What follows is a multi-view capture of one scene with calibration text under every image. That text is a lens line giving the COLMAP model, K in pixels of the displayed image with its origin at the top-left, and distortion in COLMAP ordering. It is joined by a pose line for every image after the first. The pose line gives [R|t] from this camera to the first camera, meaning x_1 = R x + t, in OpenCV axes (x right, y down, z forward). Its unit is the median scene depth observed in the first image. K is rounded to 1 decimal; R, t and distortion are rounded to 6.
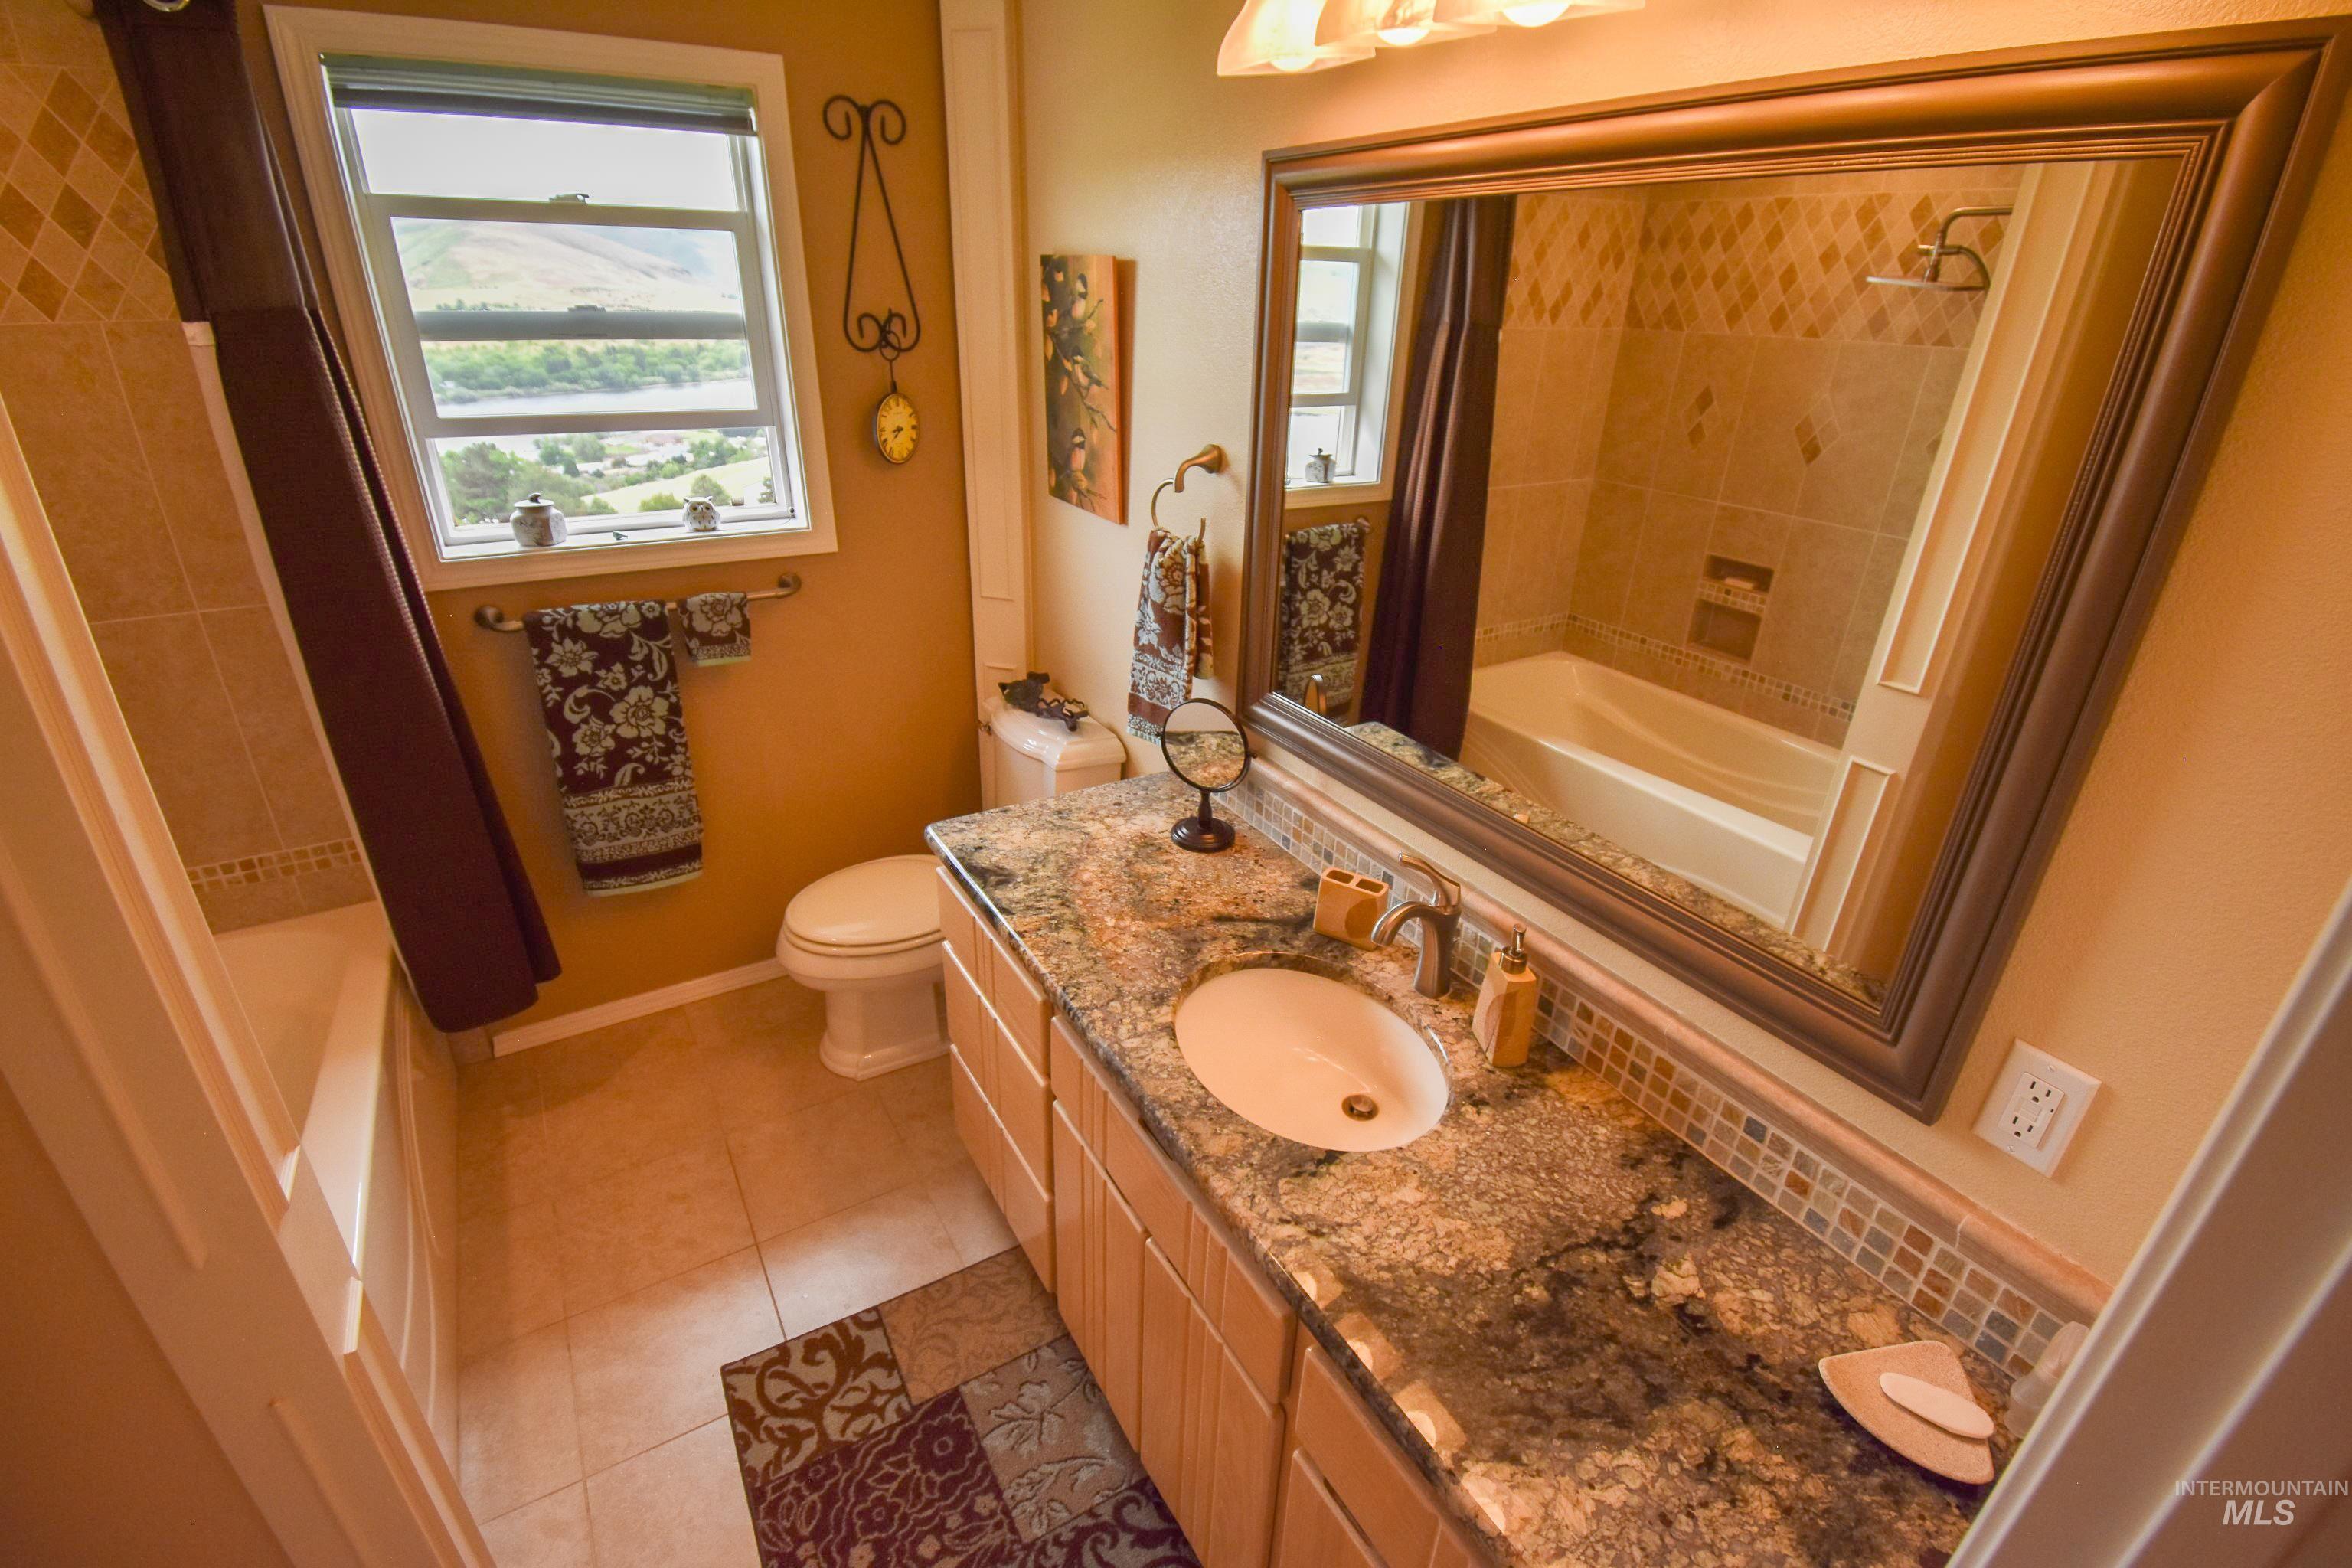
lens RADIAL K [[1039.9, 0, 1179.2], [0, 1039.9, 780.4], [0, 0, 1]] dist [0.017103, -0.024820]
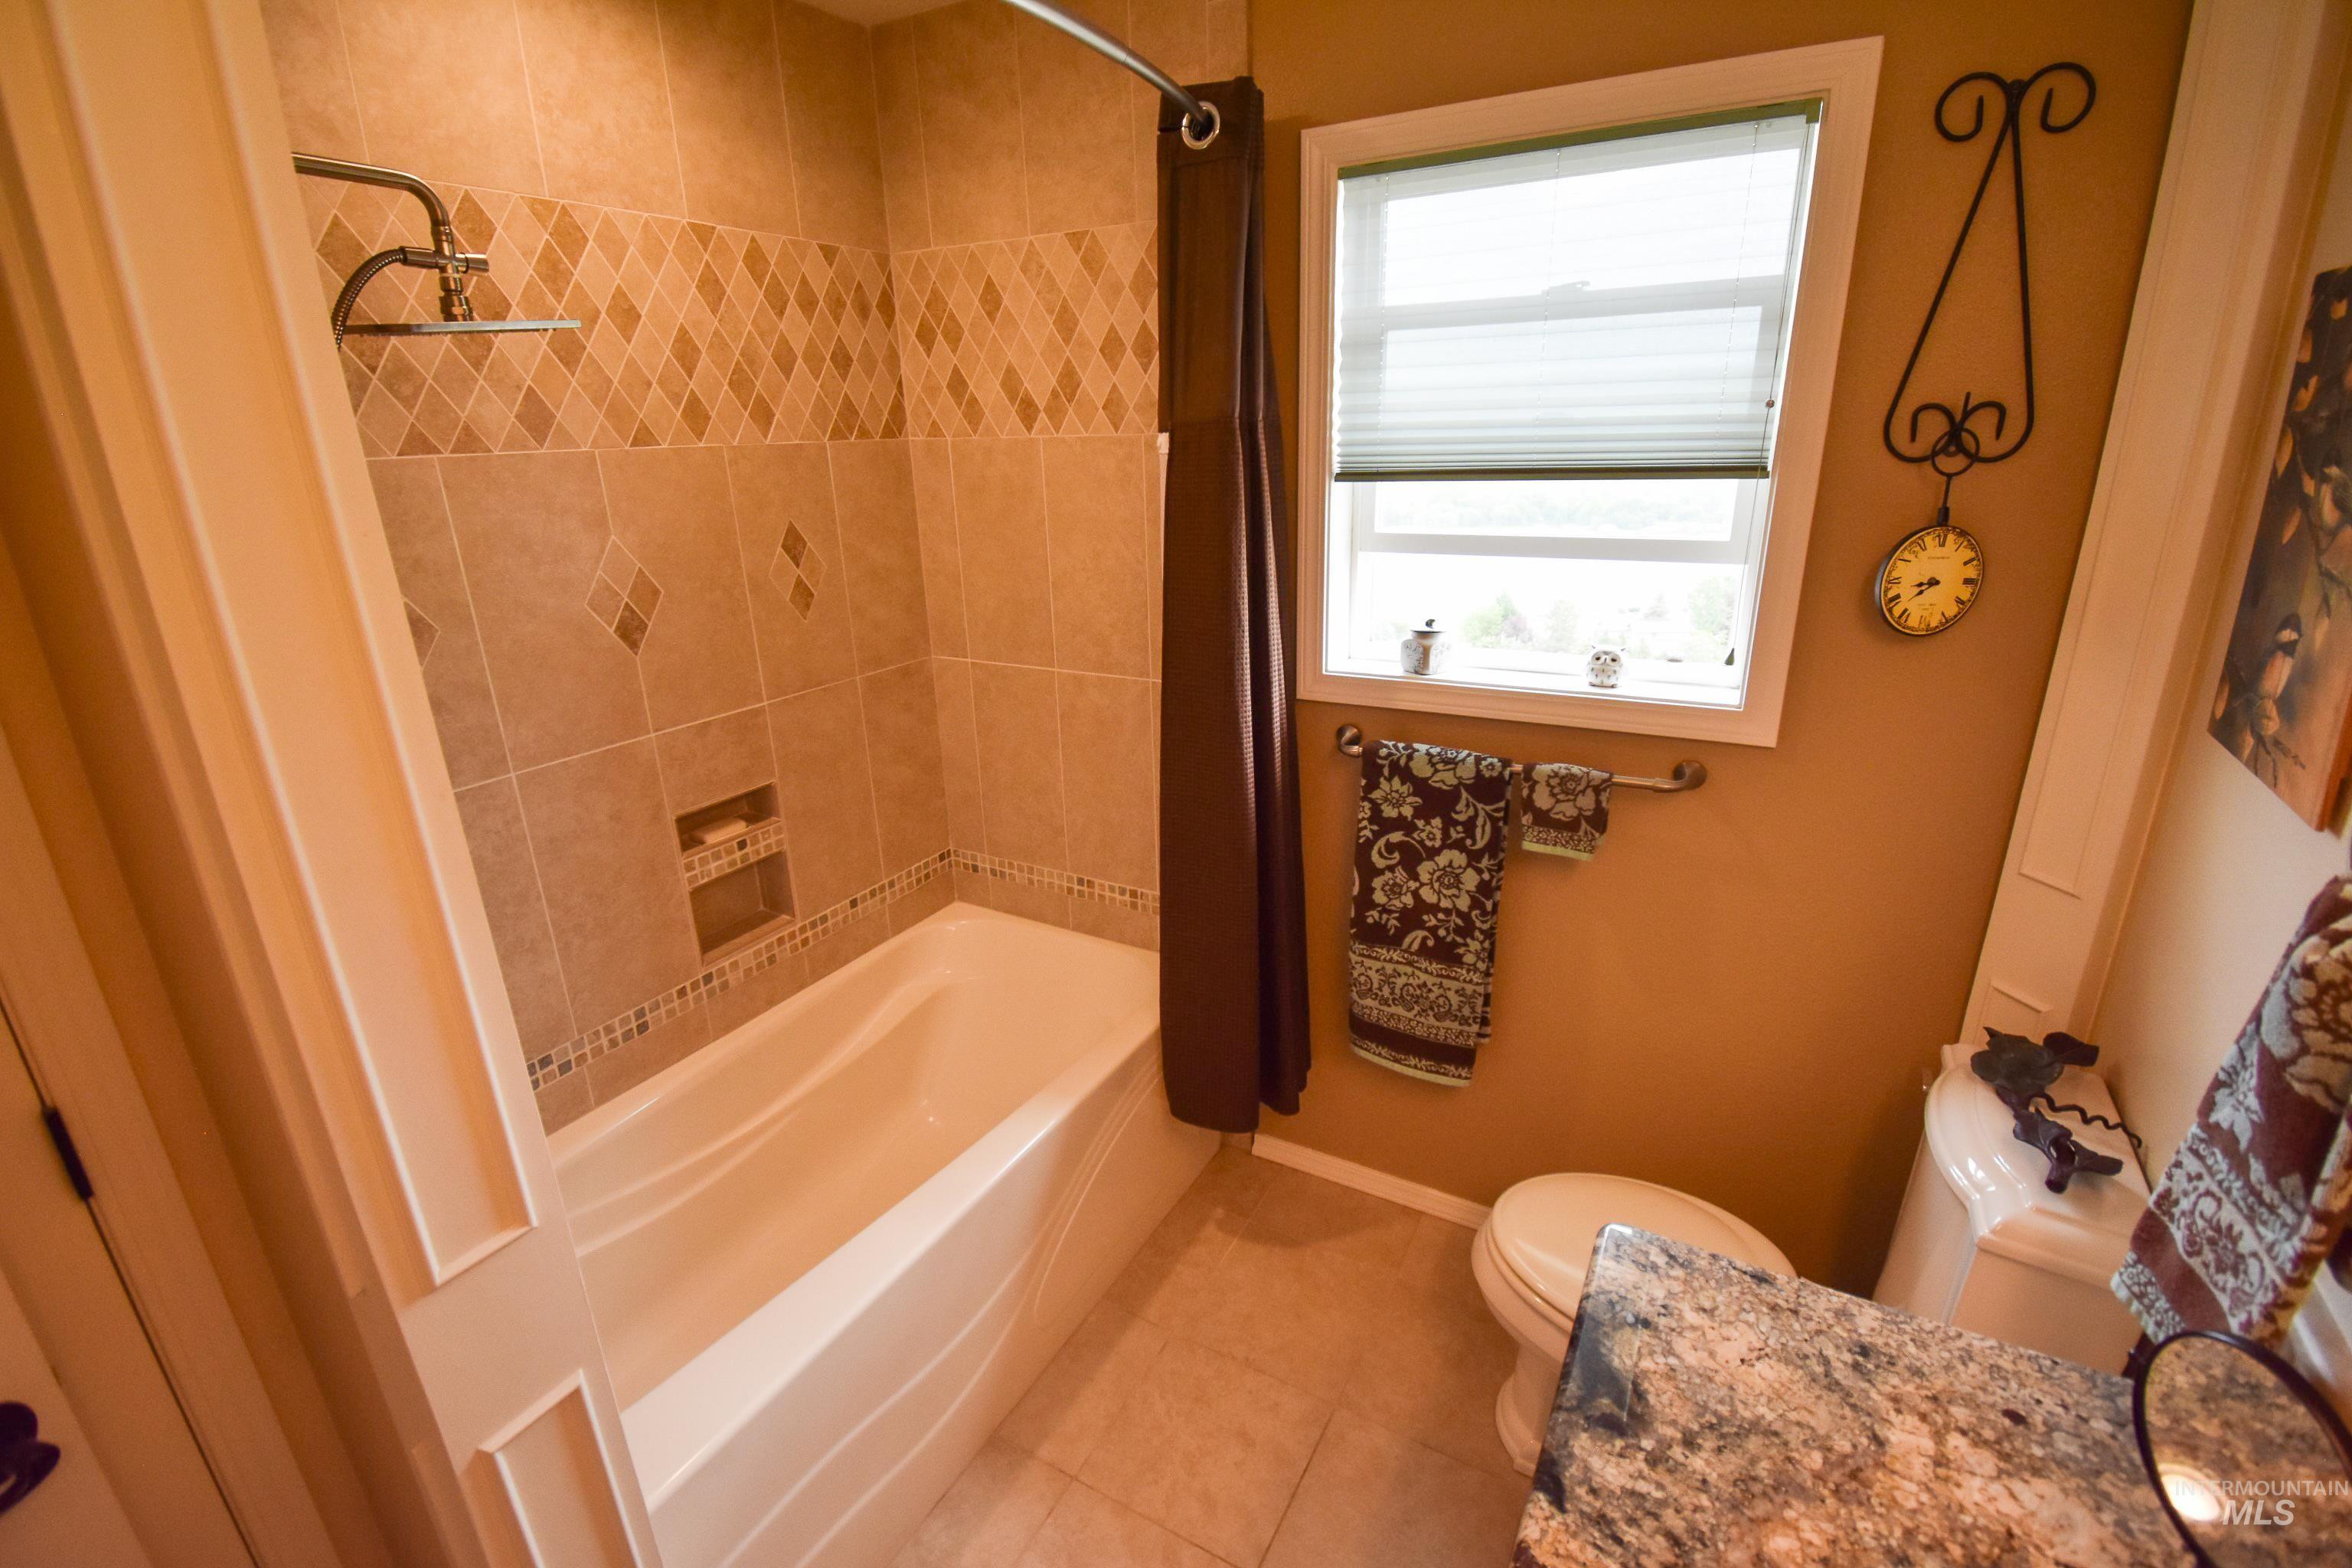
lens RADIAL K [[1039.9, 0, 1179.2], [0, 1039.9, 780.4], [0, 0, 1]] dist [0.017103, -0.024820]
pose [[0.484103, 0.240289, -0.841371, 0.066323], [-0.336279, 0.938801, 0.074628, -0.131413], [0.807812, 0.246807, 0.535281, 0.361970]]
